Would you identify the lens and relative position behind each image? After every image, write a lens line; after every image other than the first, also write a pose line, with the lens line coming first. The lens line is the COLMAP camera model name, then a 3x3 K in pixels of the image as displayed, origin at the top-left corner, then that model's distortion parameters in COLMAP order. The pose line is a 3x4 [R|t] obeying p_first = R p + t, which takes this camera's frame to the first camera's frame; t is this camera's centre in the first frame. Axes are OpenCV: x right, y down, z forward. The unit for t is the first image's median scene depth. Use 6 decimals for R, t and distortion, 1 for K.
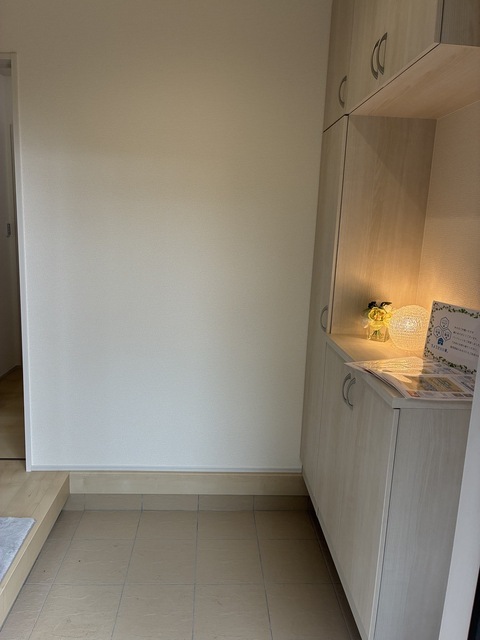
lens RADIAL K [[484.3, 0, 240.0], [0, 484.3, 320.0], [0, 0, 1]] dist [0.005035, 0.000611]
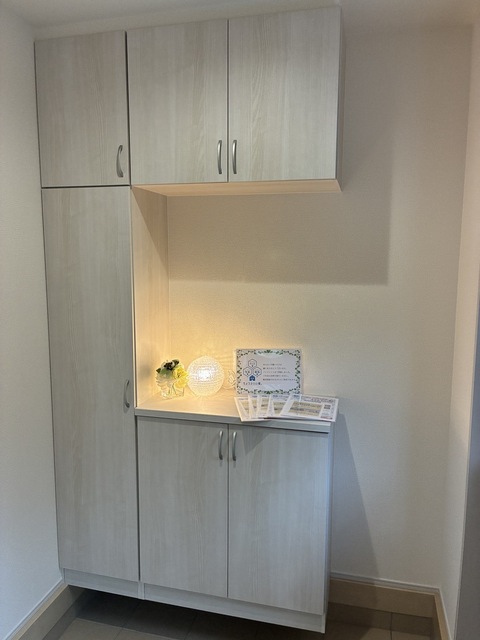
lens RADIAL K [[484.3, 0, 240.0], [0, 484.3, 320.0], [0, 0, 1]] dist [0.005035, 0.000611]
pose [[0.318012, -0.174682, 0.931855, -0.766426], [0.197392, 0.973540, 0.115133, -0.260817], [-0.927310, 0.147327, 0.344078, 0.569452]]
